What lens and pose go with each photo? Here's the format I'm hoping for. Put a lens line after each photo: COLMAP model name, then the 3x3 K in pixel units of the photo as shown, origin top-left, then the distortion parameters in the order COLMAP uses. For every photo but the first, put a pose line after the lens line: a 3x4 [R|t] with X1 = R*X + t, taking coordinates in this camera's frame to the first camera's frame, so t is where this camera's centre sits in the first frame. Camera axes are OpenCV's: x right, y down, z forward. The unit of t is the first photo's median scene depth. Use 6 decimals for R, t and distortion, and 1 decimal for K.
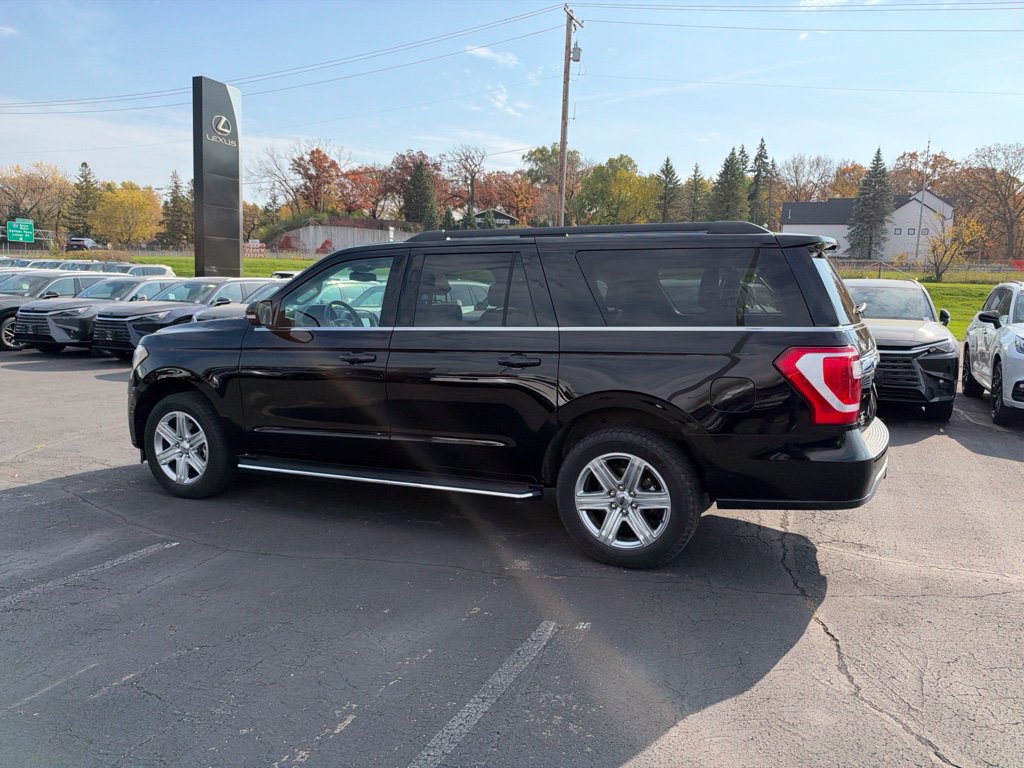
lens RADIAL K [[749.4, 0, 514.0], [0, 749.4, 382.9], [0, 0, 1]] dist [0.006885, -0.020468]
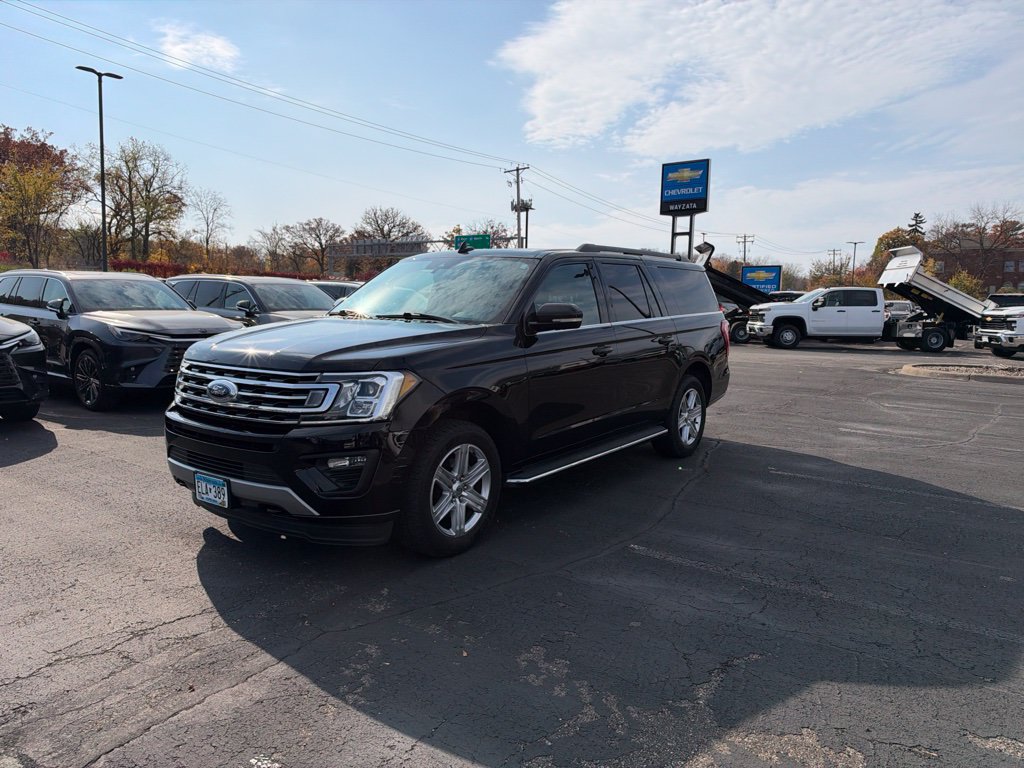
lens RADIAL K [[749.4, 0, 516.1], [0, 749.4, 389.6], [0, 0, 1]] dist [0.006885, -0.020468]
pose [[0.194055, -0.127151, 0.972715, -1.180781], [0.105790, 0.988494, 0.108109, -0.097385], [-0.975270, 0.081924, 0.205274, 0.768710]]
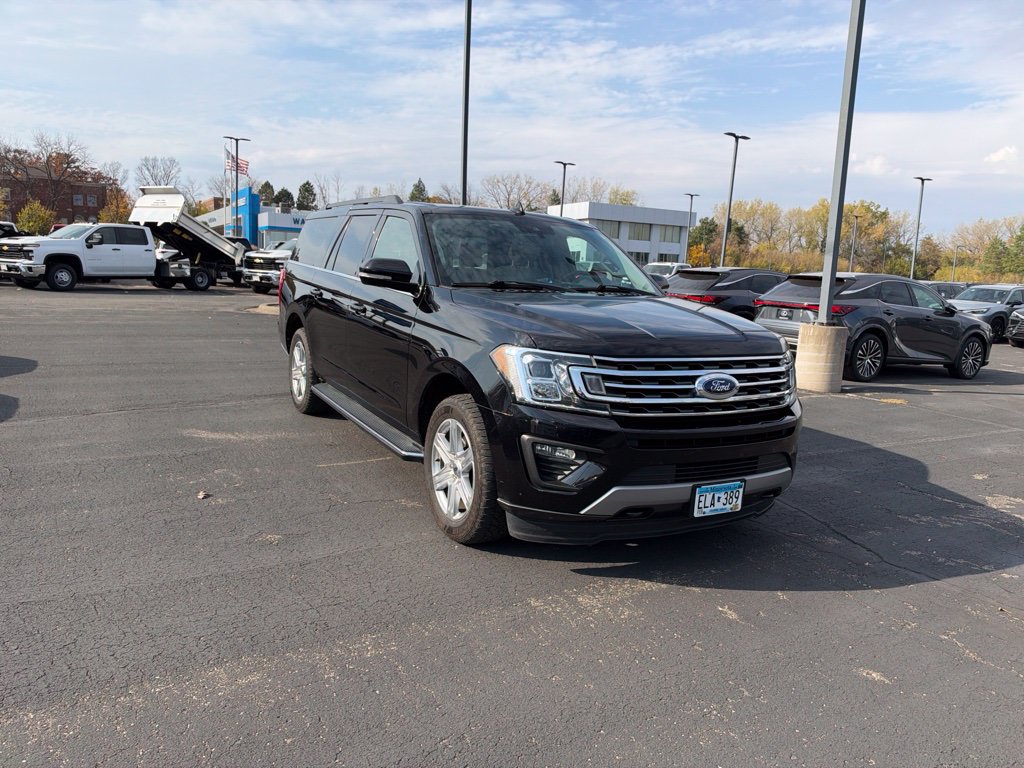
lens RADIAL K [[749.4, 0, 518.1], [0, 749.4, 388.9], [0, 0, 1]] dist [0.006885, -0.020468]
pose [[-0.816516, -0.150242, 0.557430, -0.734589], [0.006263, 0.963182, 0.268777, -0.221175], [-0.577289, 0.222952, -0.785513, 1.823183]]
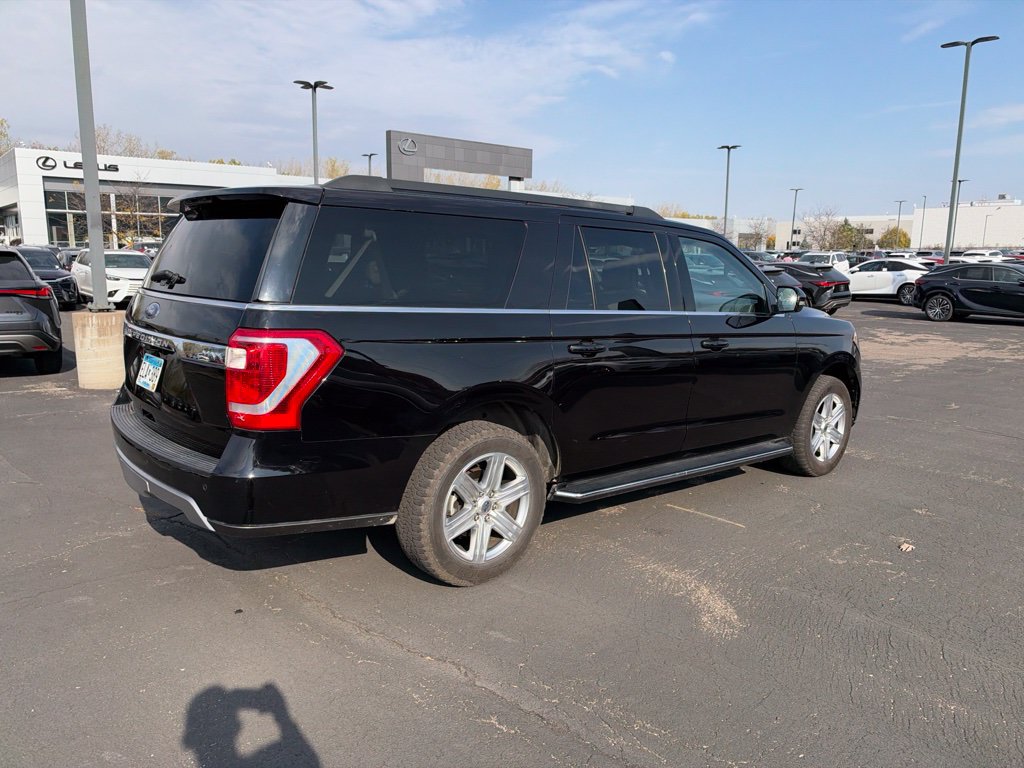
lens RADIAL K [[749.4, 0, 524.1], [0, 749.4, 384.9], [0, 0, 1]] dist [0.006885, -0.020468]
pose [[-0.393938, 0.126857, -0.910341, 0.825772], [-0.144876, 0.969479, 0.197791, -0.157730], [0.907647, 0.209804, -0.363536, 1.295289]]
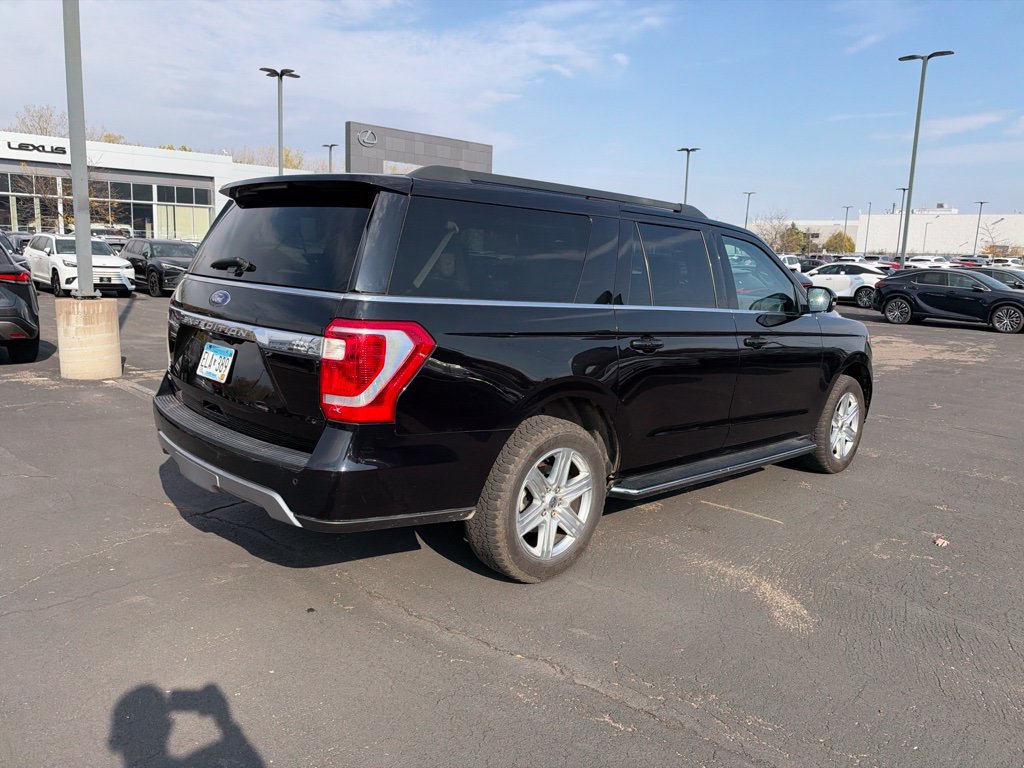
lens RADIAL K [[749.4, 0, 524.2], [0, 749.4, 373.6], [0, 0, 1]] dist [0.006885, -0.020468]
pose [[-0.335015, 0.113396, -0.935364, 0.860091], [-0.169413, 0.969303, 0.178189, -0.139821], [0.926857, 0.218159, -0.305521, 1.199383]]
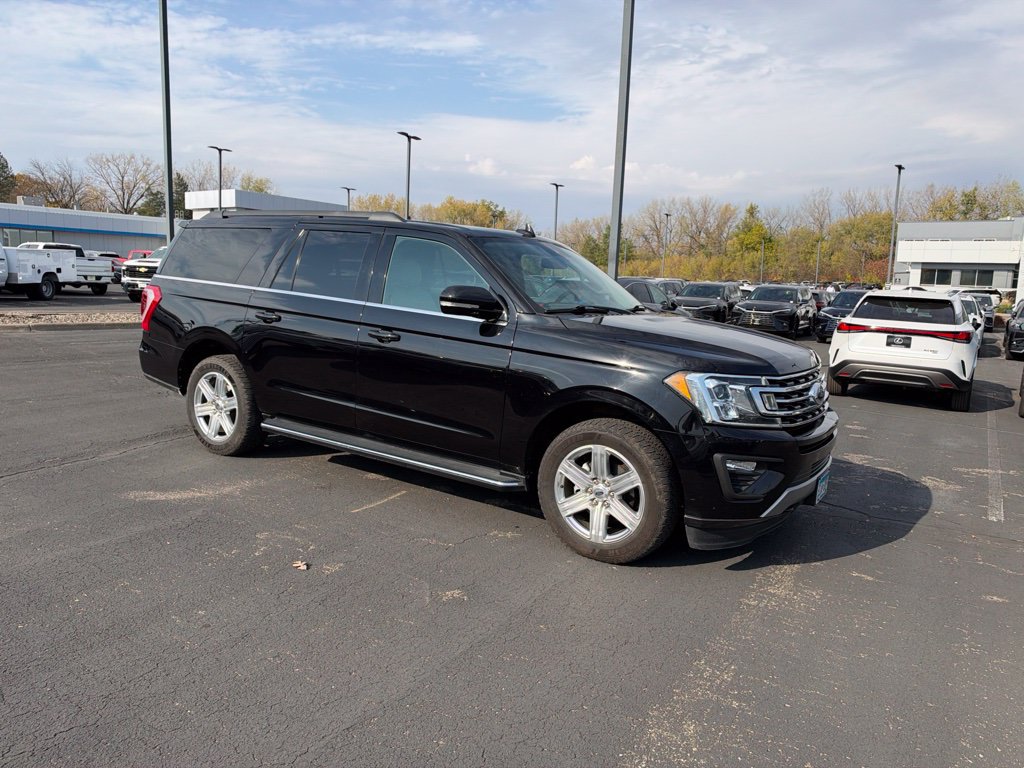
lens RADIAL K [[749.4, 0, 515.7], [0, 749.4, 389.6], [0, 0, 1]] dist [0.006885, -0.020468]
pose [[-0.989575, -0.079784, 0.119896, -0.290676], [-0.044596, 0.961361, 0.271654, -0.250384], [-0.136937, 0.263475, -0.954897, 2.003719]]
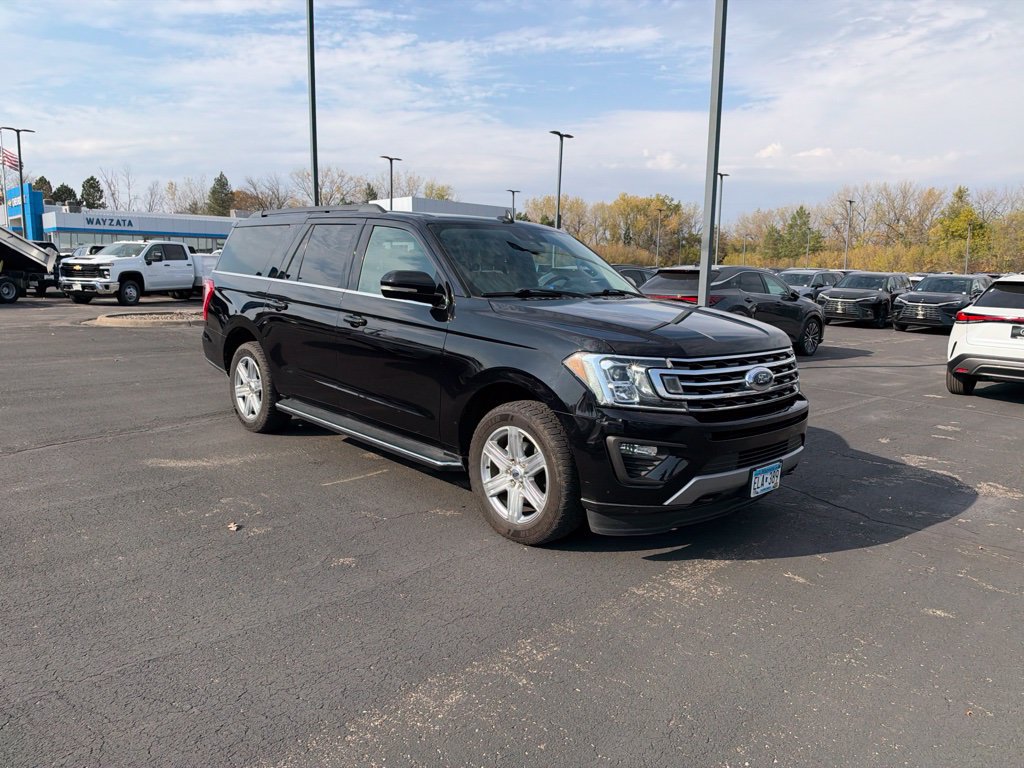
lens RADIAL K [[749.4, 0, 513.8], [0, 749.4, 392.1], [0, 0, 1]] dist [0.006885, -0.020468]
pose [[-0.931477, -0.097270, 0.350555, -0.545162], [0.005618, 0.959632, 0.281203, -0.241591], [-0.363756, 0.263904, -0.893329, 1.954034]]
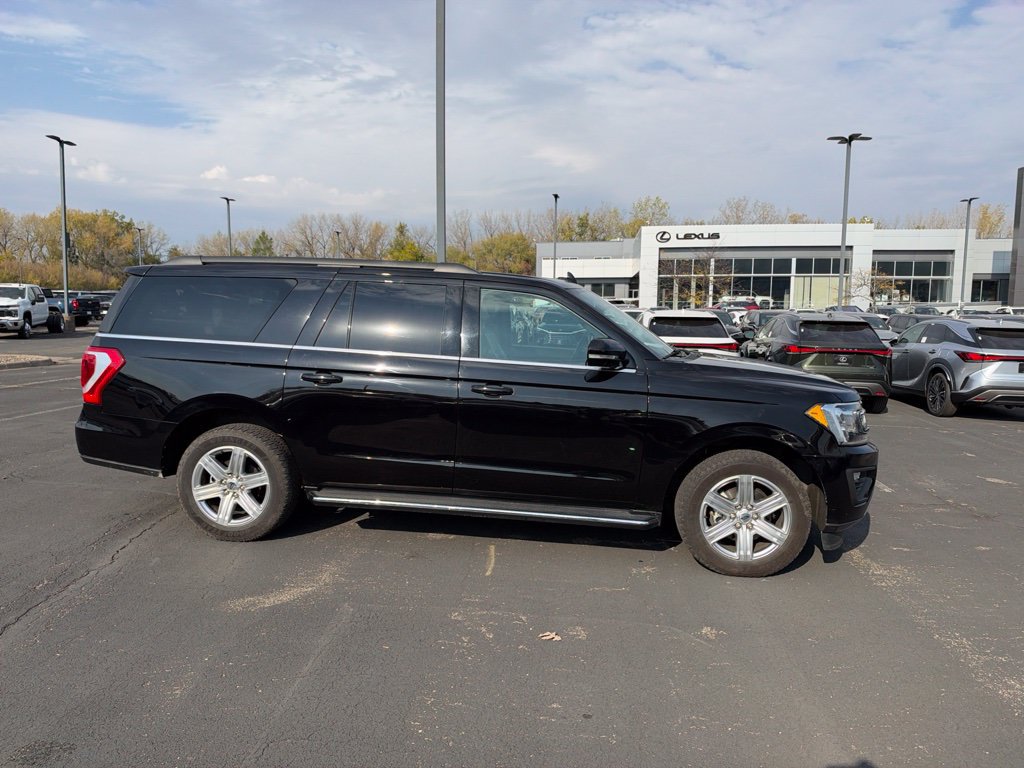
lens RADIAL K [[749.4, 0, 510.0], [0, 749.4, 394.2], [0, 0, 1]] dist [0.006885, -0.020468]
pose [[-0.945939, 0.006341, -0.324284, 0.229941], [-0.073020, 0.969979, 0.231968, -0.262625], [0.316019, 0.243107, -0.917077, 1.965804]]
